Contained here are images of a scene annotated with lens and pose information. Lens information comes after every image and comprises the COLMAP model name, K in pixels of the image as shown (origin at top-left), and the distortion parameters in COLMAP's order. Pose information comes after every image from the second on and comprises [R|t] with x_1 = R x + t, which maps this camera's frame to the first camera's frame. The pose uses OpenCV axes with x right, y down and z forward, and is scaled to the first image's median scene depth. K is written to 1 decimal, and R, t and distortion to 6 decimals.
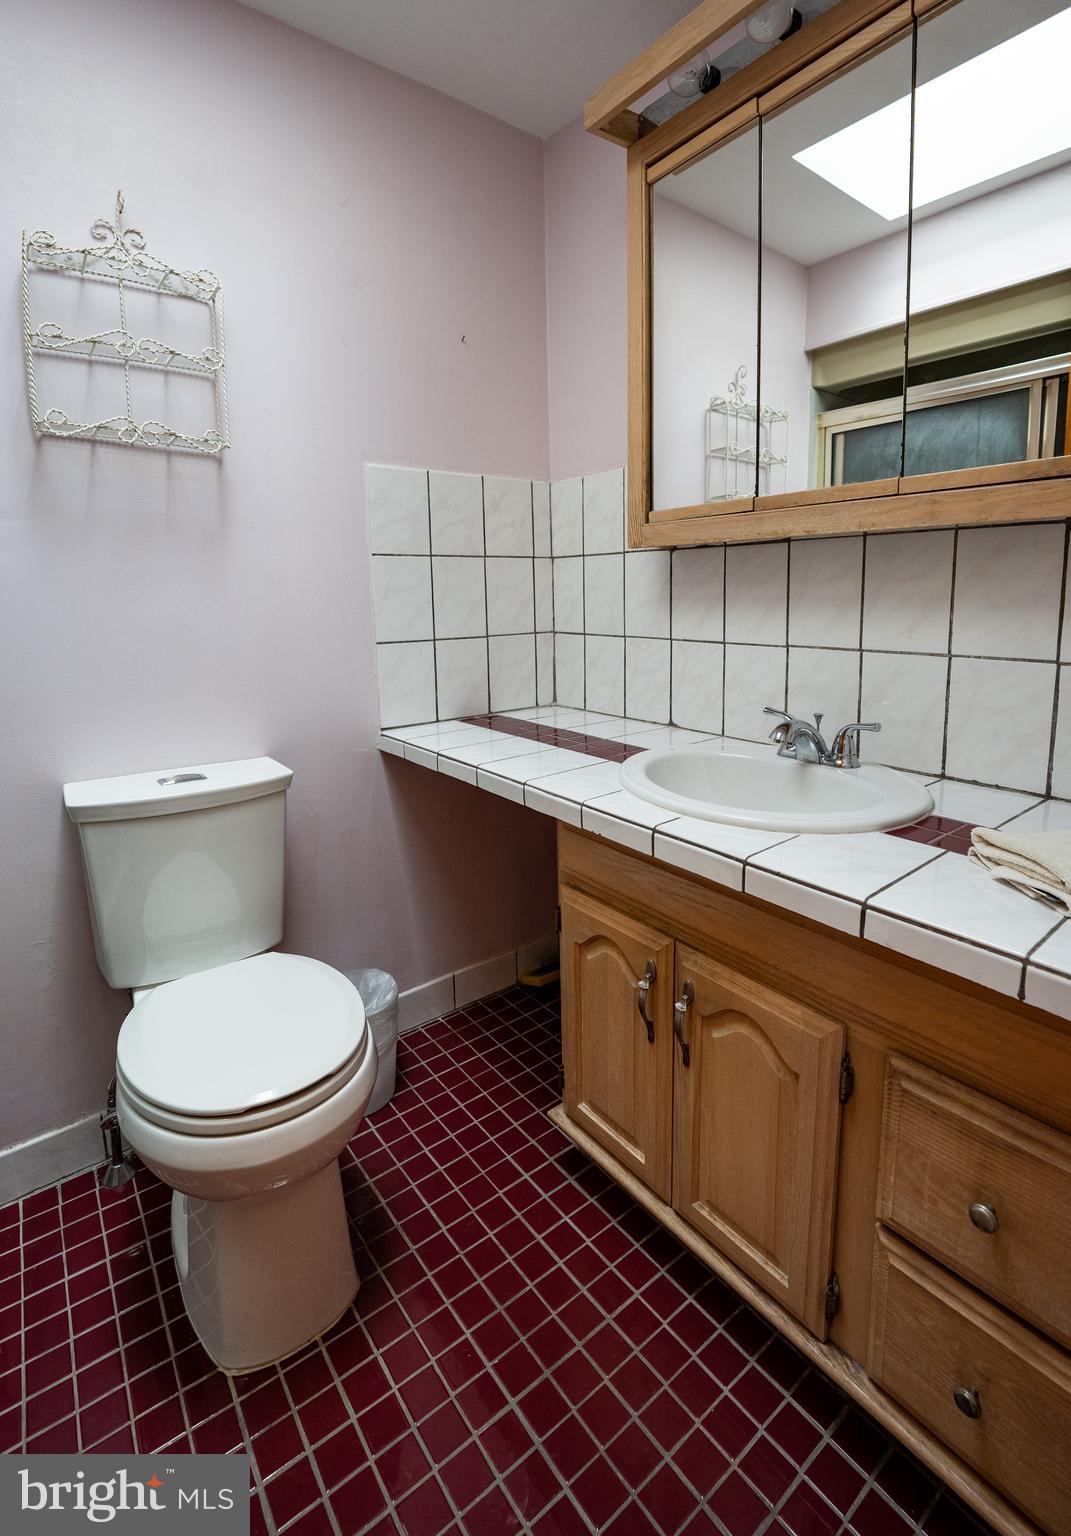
lens RADIAL K [[686.3, 0, 554.1], [0, 686.3, 697.6], [0, 0, 1]] dist [-0.025203, 0.001067]
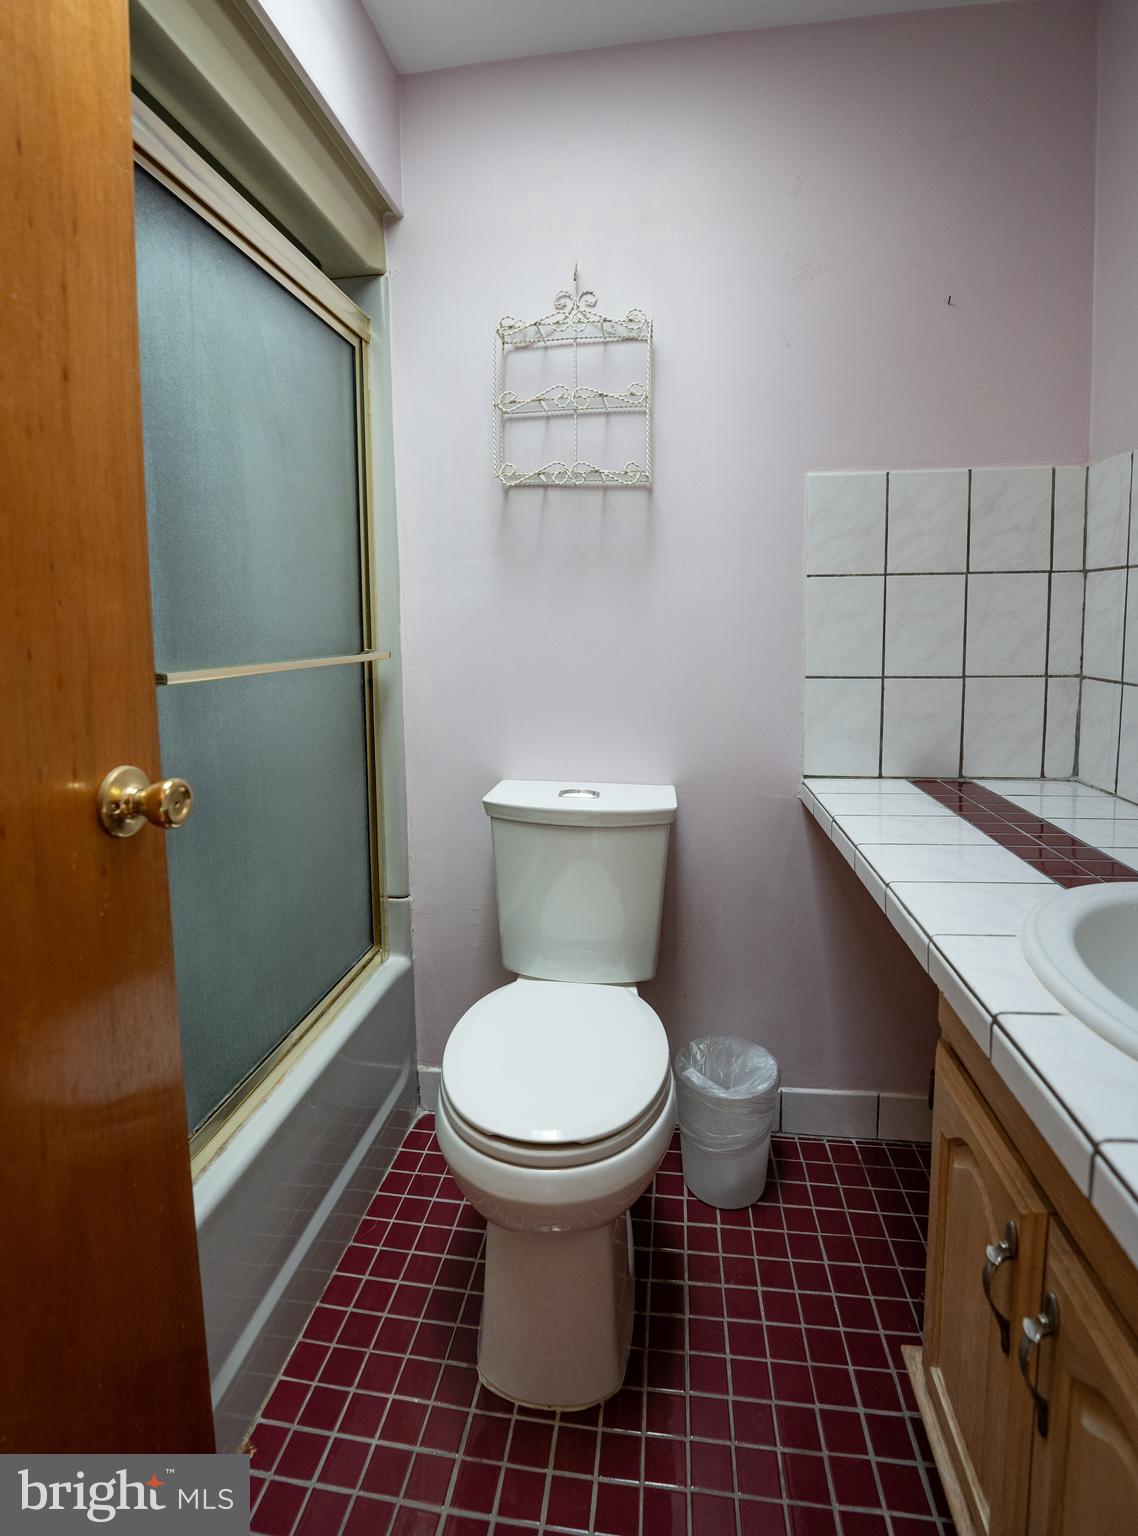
lens RADIAL K [[714.8, 0, 572.7], [0, 714.8, 688.4], [0, 0, 1]] dist [-0.024880, 0.000962]
pose [[0.706773, 0.076732, -0.703267, 0.206147], [-0.107631, 0.994191, 0.000306, -0.040693], [0.699205, 0.075477, 0.710926, 0.184045]]
